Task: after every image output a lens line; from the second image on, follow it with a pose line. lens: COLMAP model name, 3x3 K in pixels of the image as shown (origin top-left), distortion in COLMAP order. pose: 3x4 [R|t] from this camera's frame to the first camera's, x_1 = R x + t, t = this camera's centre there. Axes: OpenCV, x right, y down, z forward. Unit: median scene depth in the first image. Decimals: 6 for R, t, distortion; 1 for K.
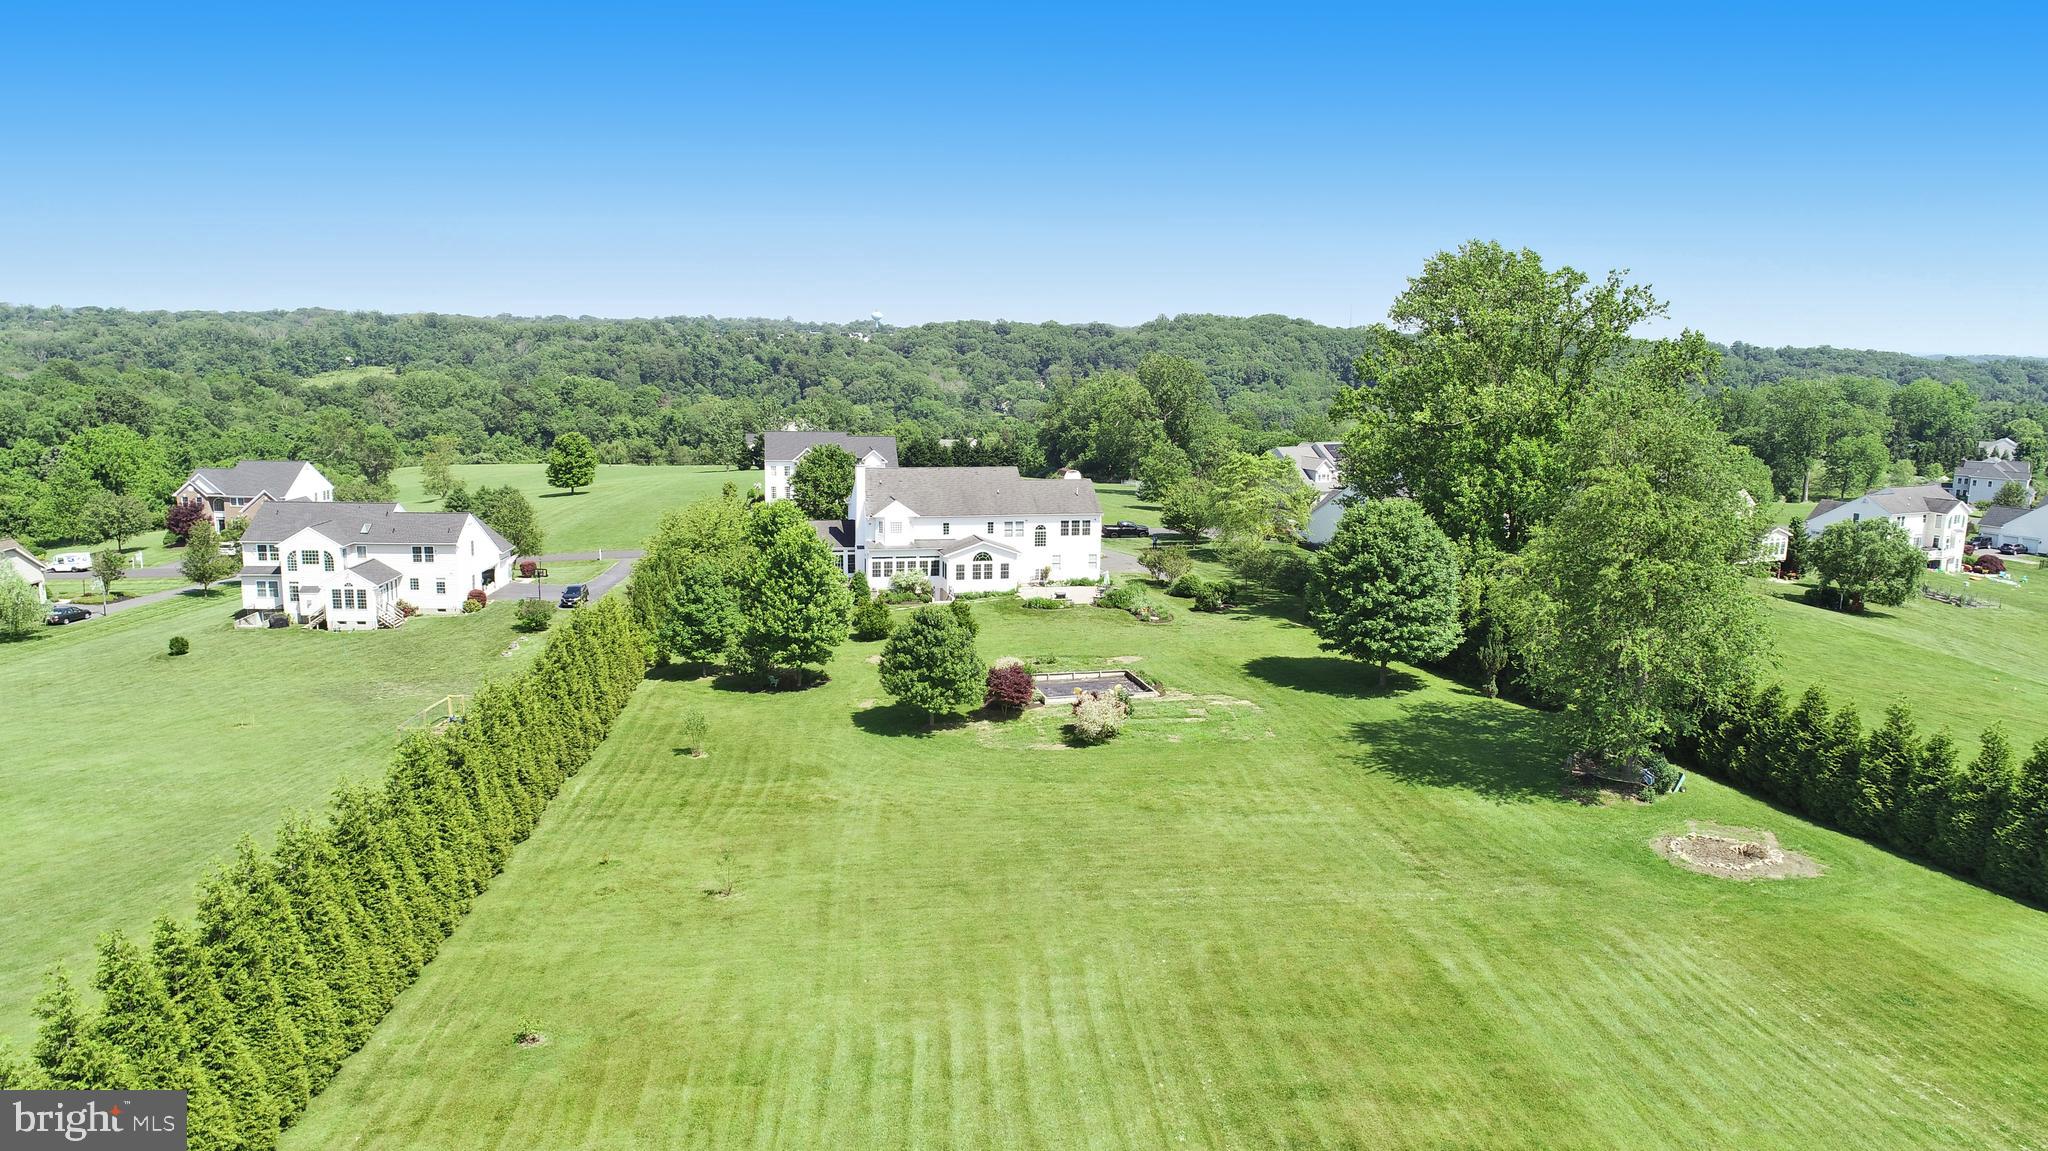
lens RADIAL K [[1368.8, 0, 1024.0], [0, 1368.8, 575.5], [0, 0, 1]] dist [0.001114, -0.005837]
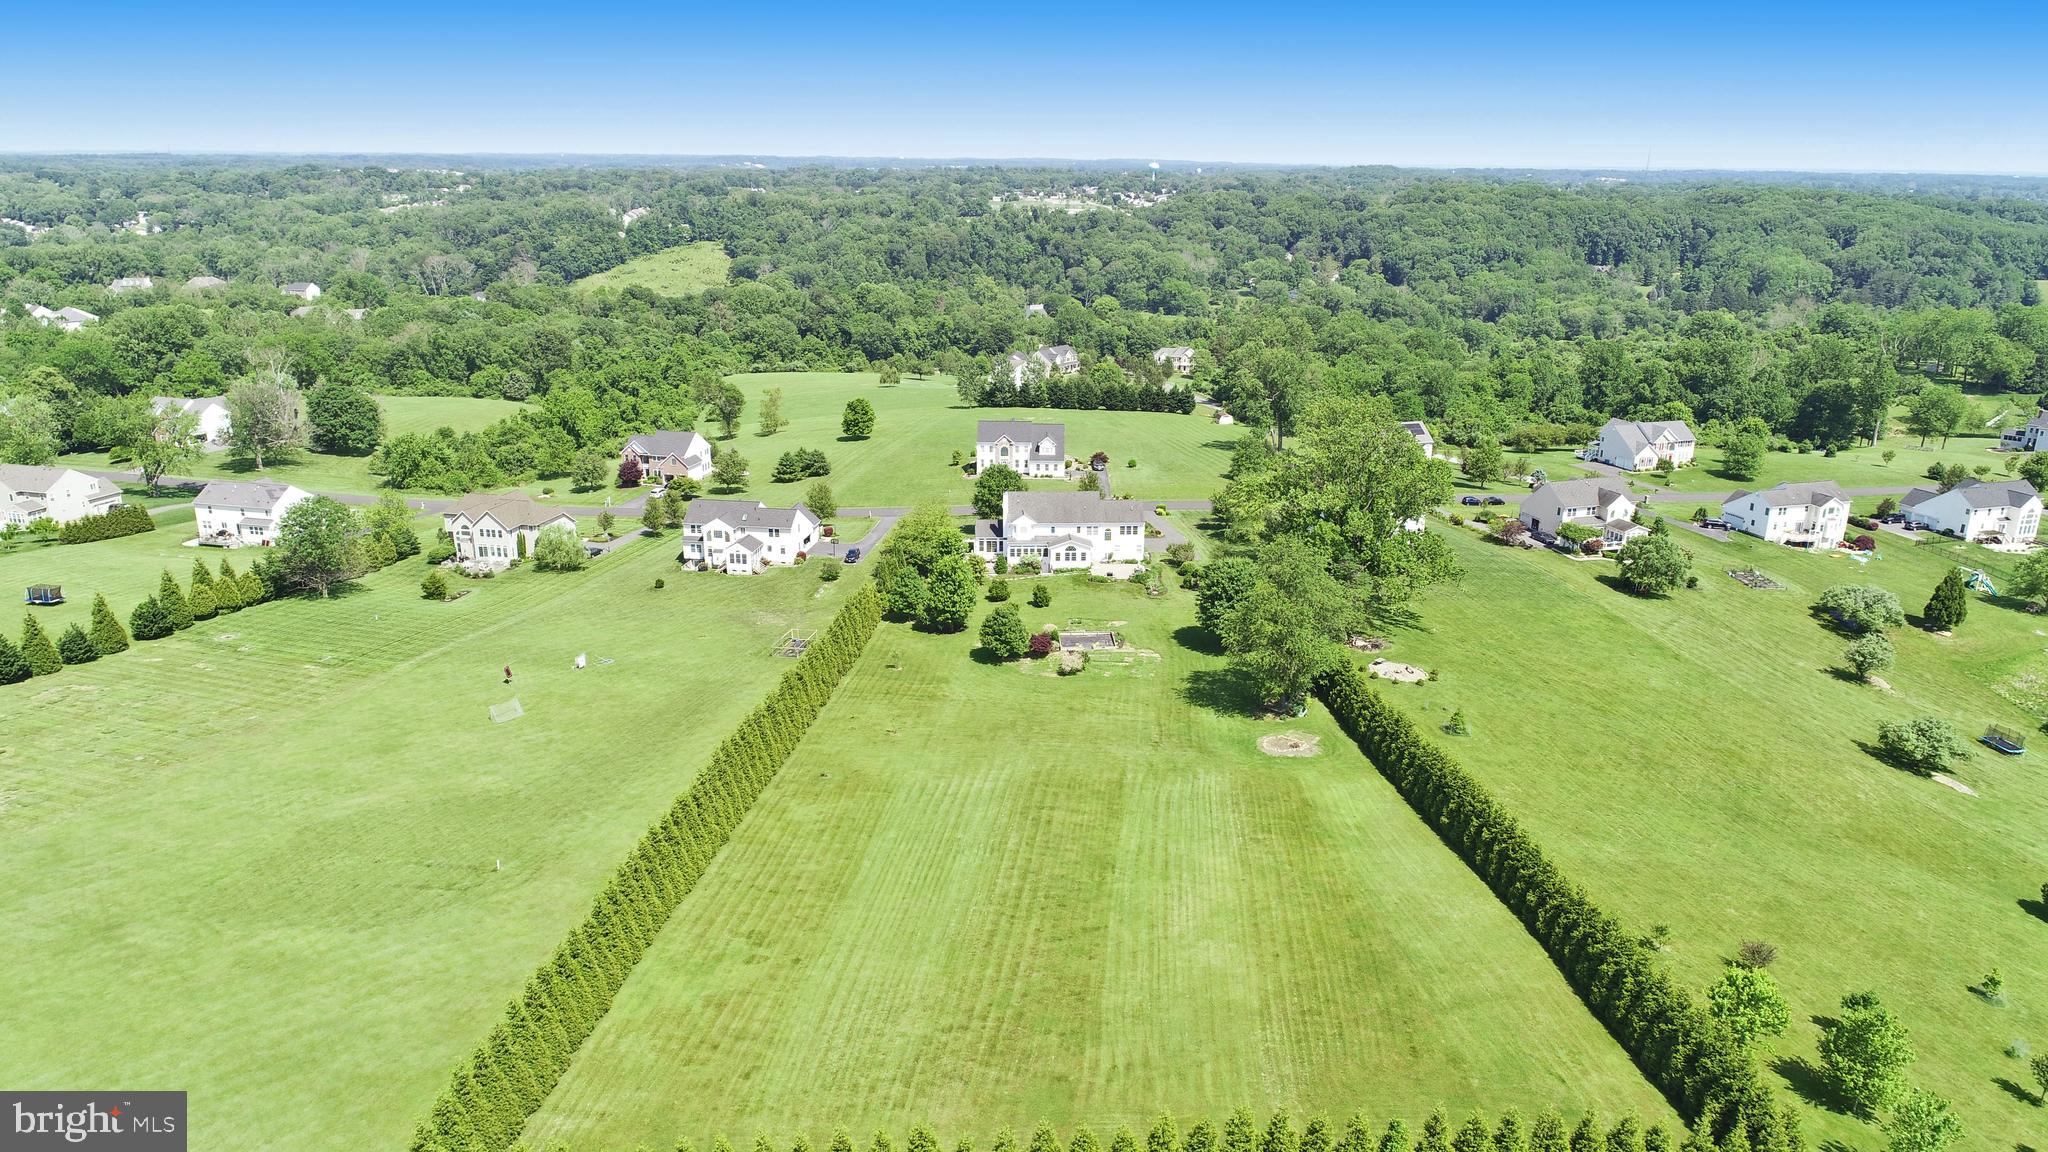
lens RADIAL K [[1280.9, 0, 1024.0], [0, 1280.9, 576.0], [0, 0, 1]] dist [0.002055, -0.003268]
pose [[0.979876, 0.047309, -0.193918, 0.227013], [-0.023718, 0.992220, 0.122218, -0.174348], [0.198191, -0.115159, 0.973375, -0.615009]]
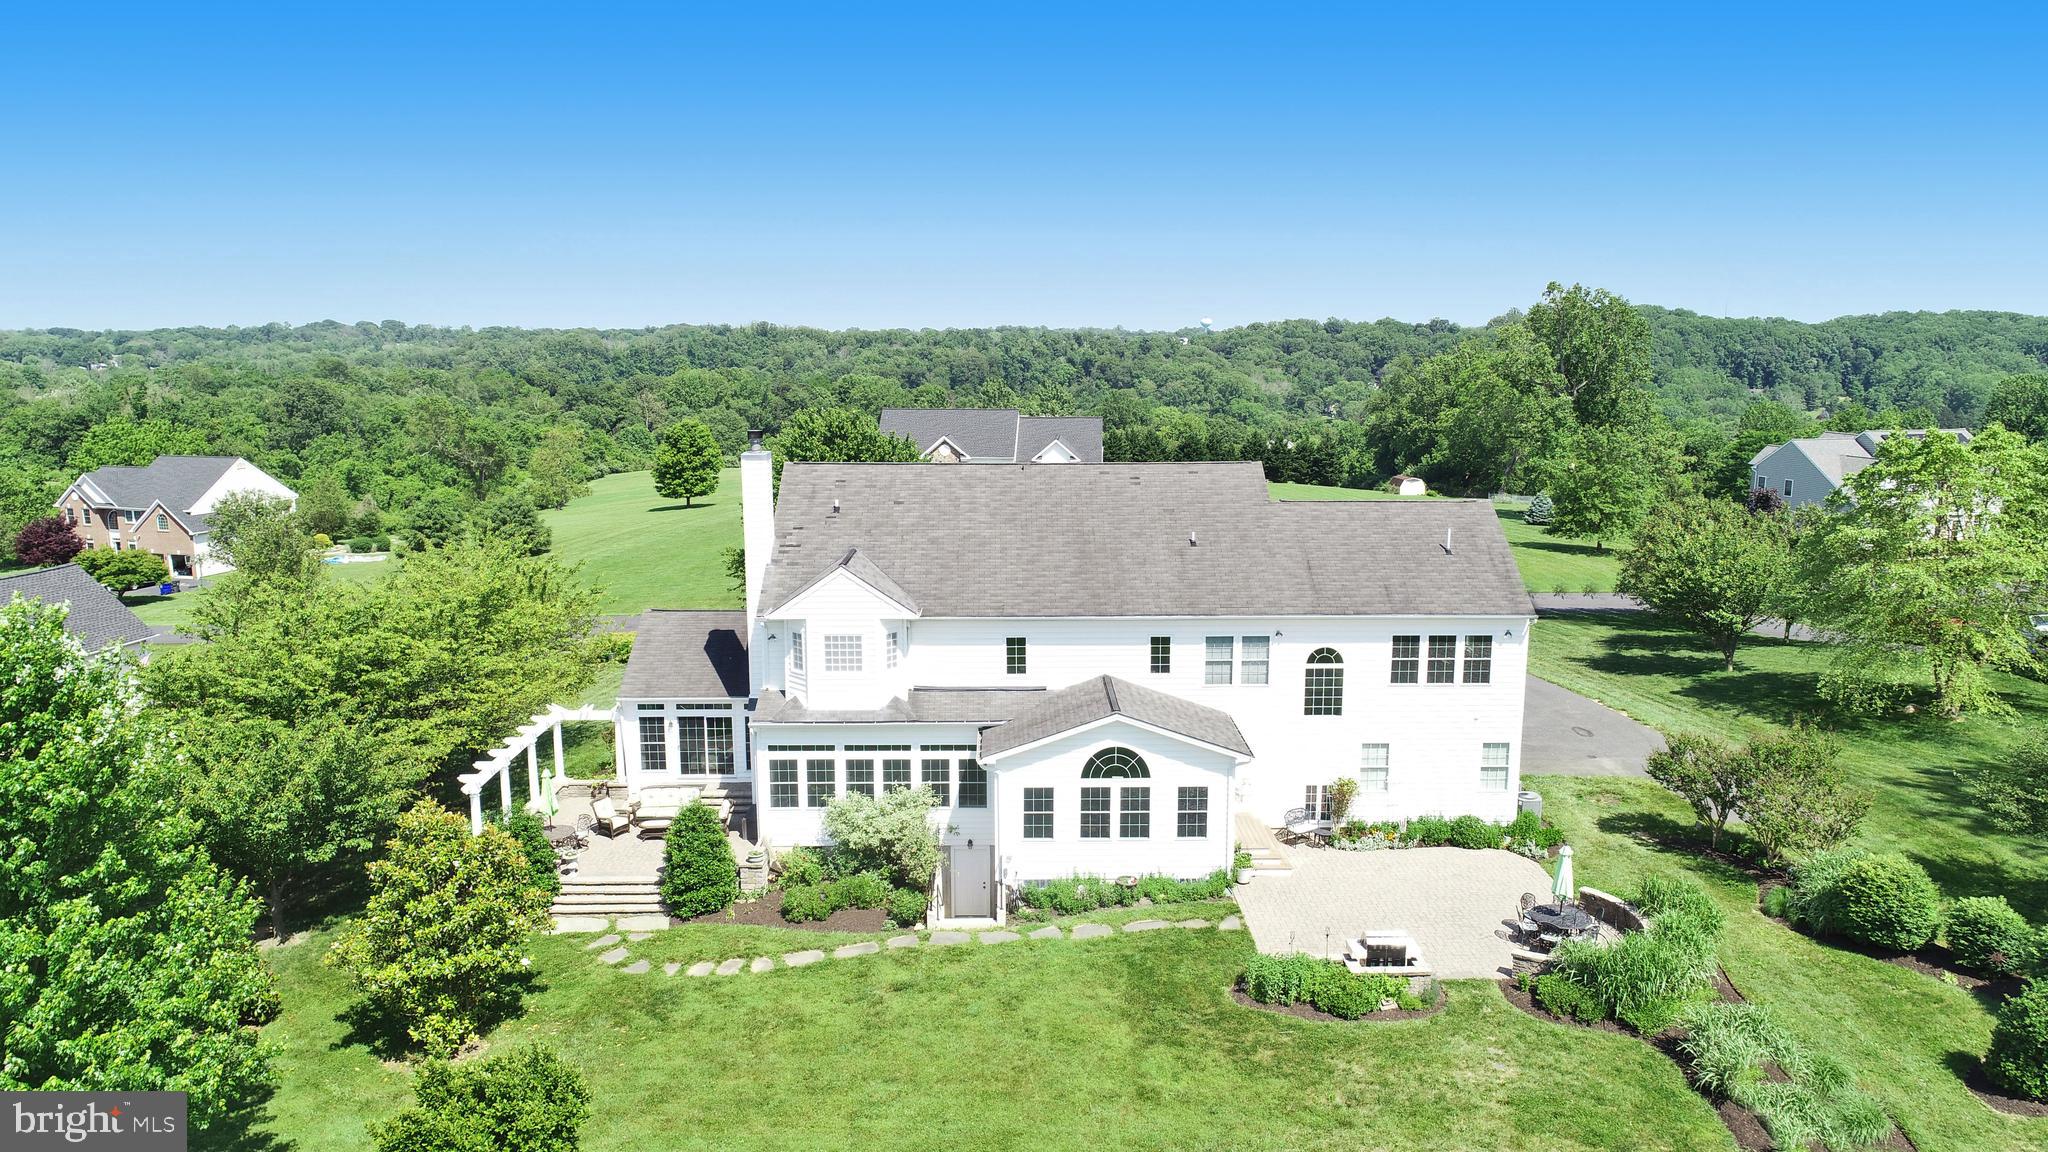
lens RADIAL K [[1386.3, 0, 1024.0], [0, 1386.3, 576.0], [0, 0, 1]] dist [-0.000280, 0.000968]
pose [[0.972740, 0.022497, -0.230806, 0.018005], [-0.023967, 0.999706, -0.003567, -0.050800], [0.230658, 0.009002, 0.972993, 0.681665]]
